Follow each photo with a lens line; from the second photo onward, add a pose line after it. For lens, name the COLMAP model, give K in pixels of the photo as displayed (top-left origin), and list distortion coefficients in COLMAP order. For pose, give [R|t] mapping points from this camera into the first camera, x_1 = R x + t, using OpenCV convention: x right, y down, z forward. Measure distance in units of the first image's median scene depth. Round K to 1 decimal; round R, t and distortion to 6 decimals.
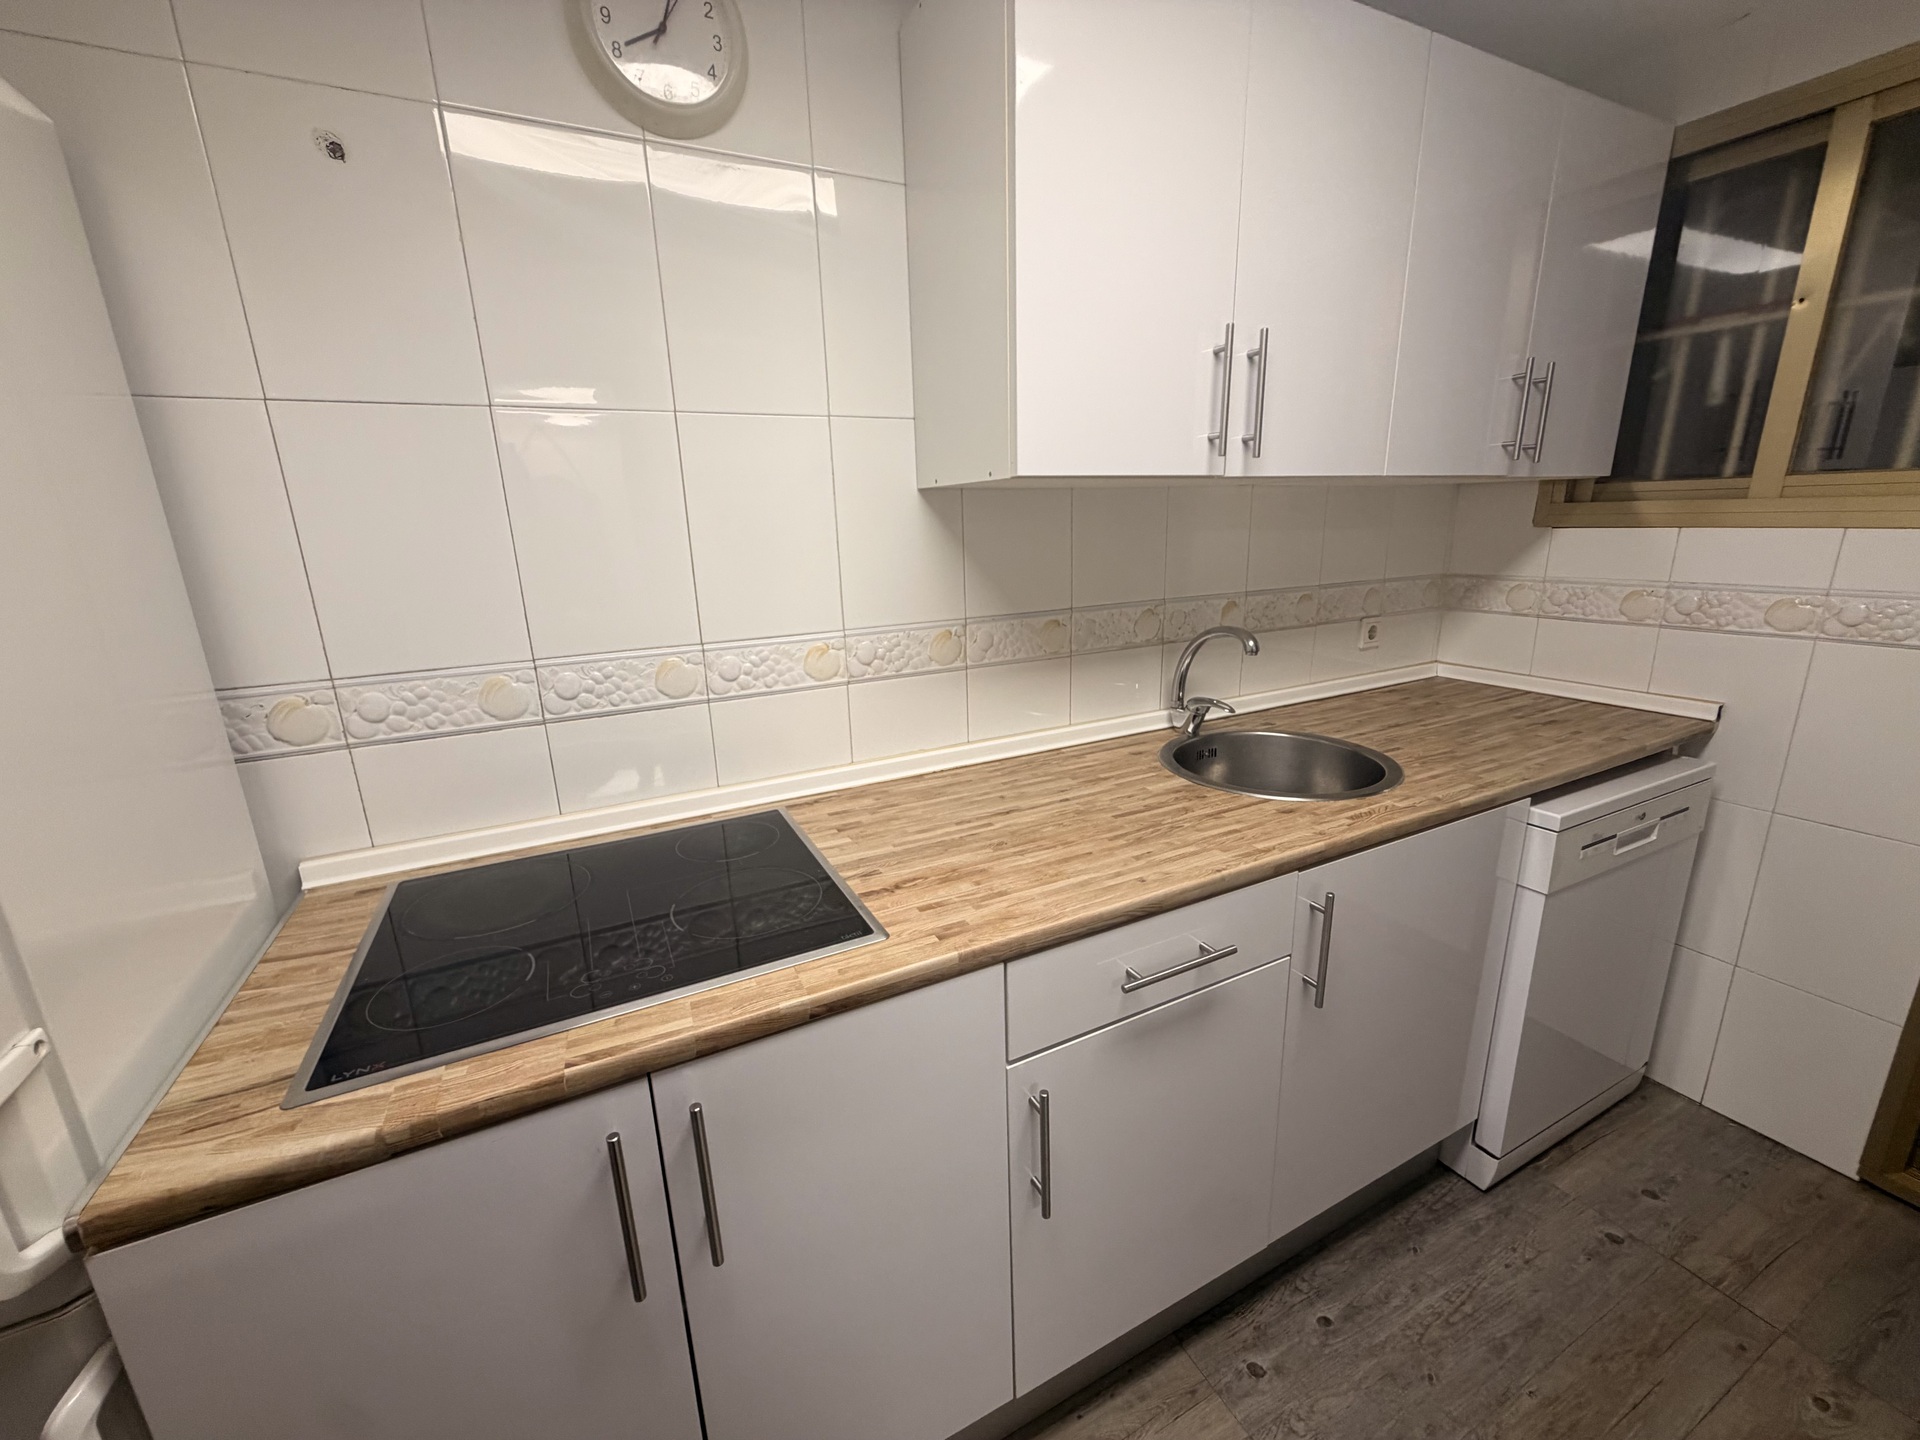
lens RADIAL K [[765.1, 0, 953.8], [0, 765.1, 721.8], [0, 0, 1]] dist [0.000800, 0.000389]
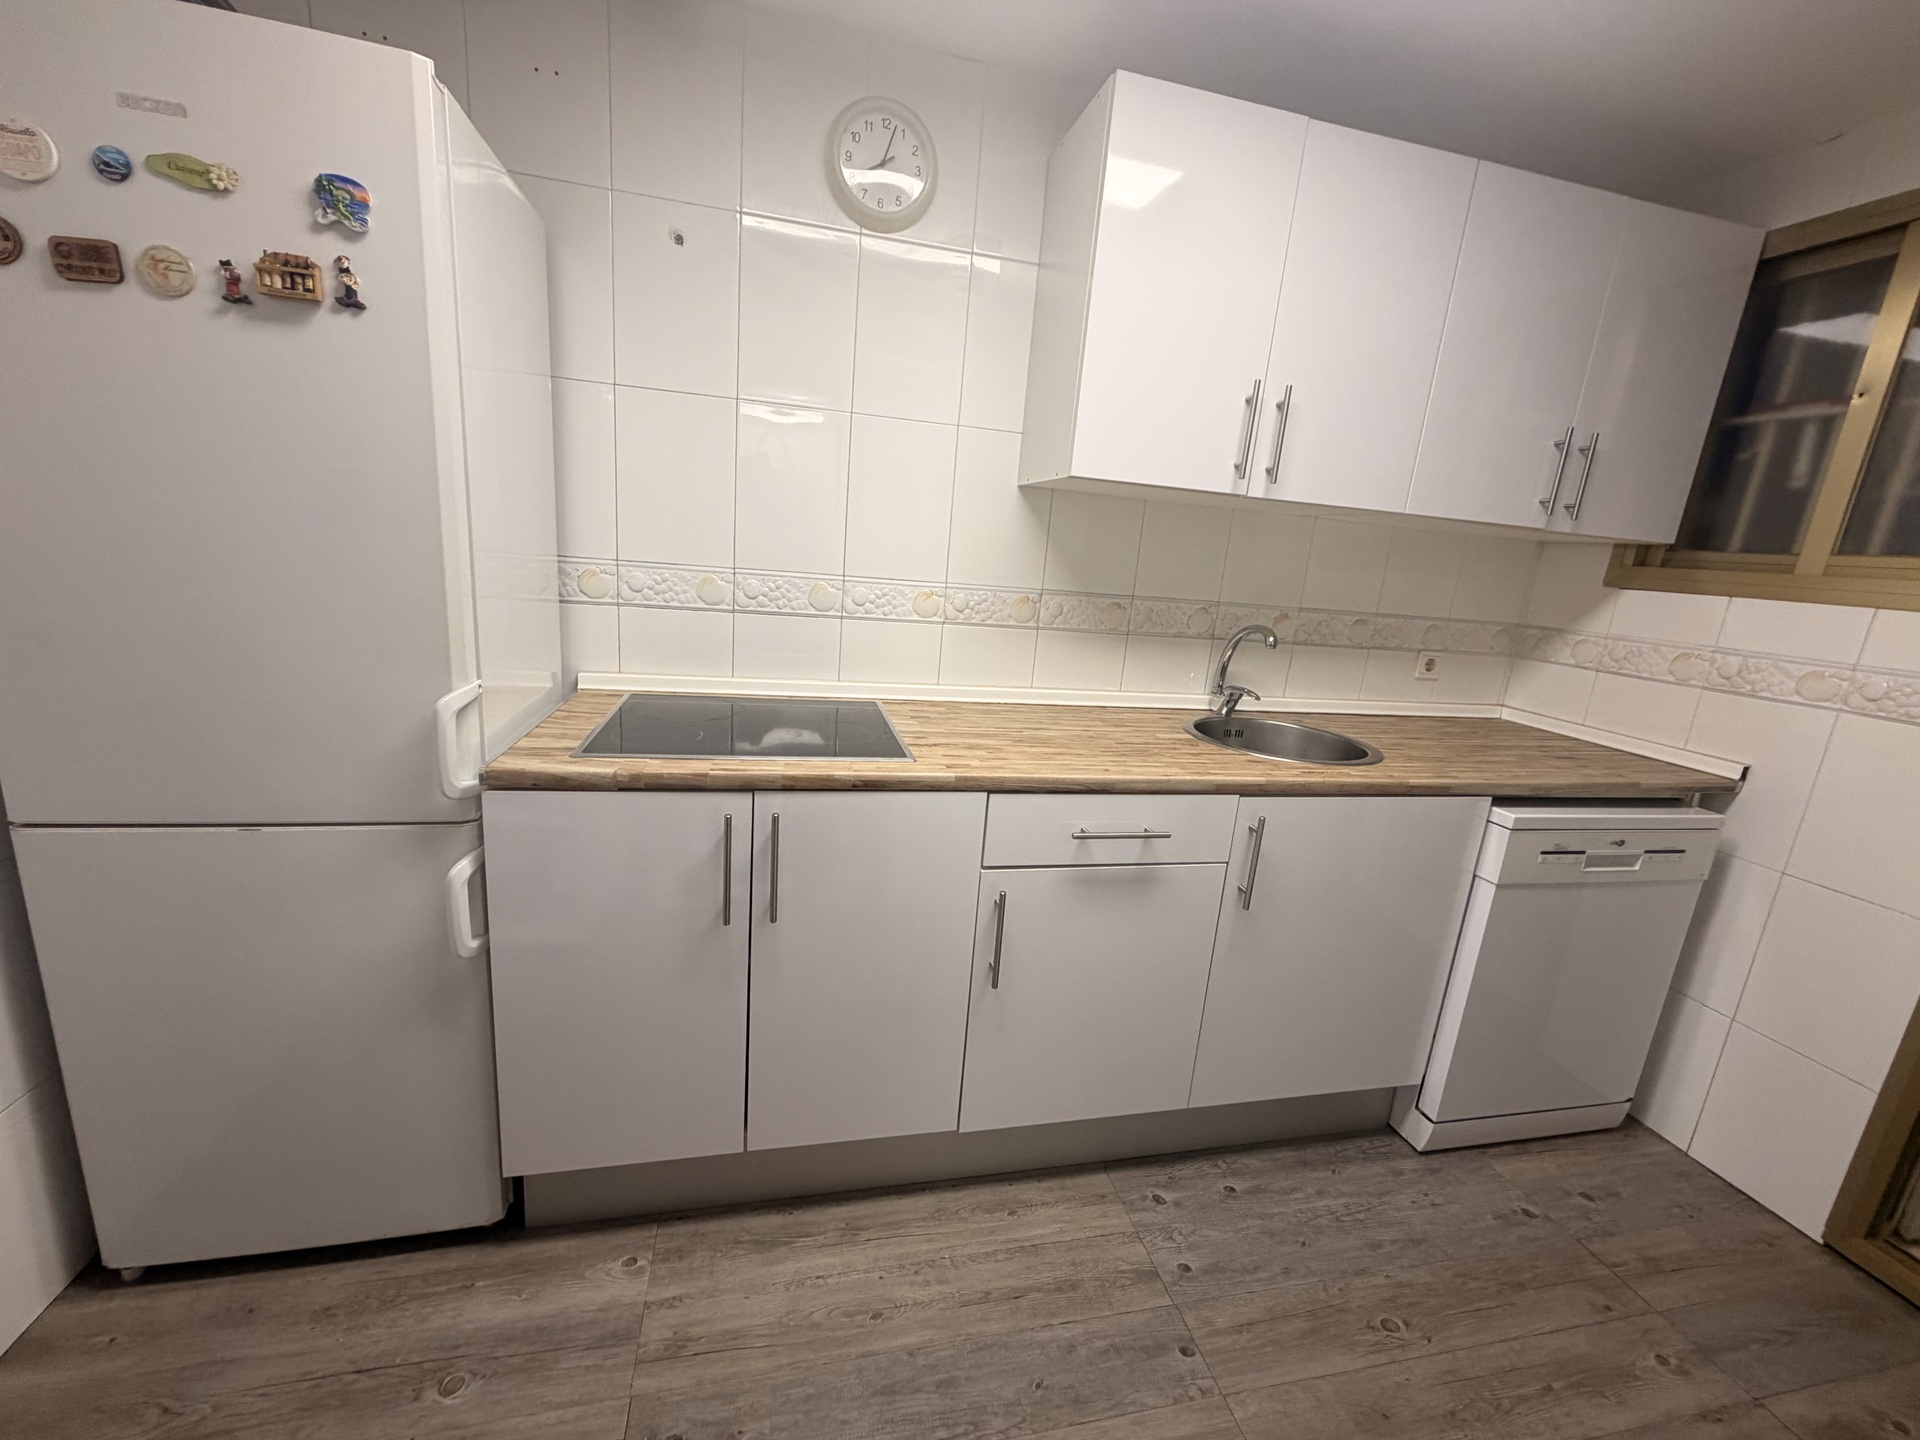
lens RADIAL K [[765.1, 0, 953.8], [0, 765.1, 721.8], [0, 0, 1]] dist [0.000800, 0.000389]
pose [[0.965090, 0.160524, -0.206963, 0.181833], [-0.167645, 0.985697, -0.017226, 0.138068], [0.201238, 0.051321, 0.978197, -0.294274]]
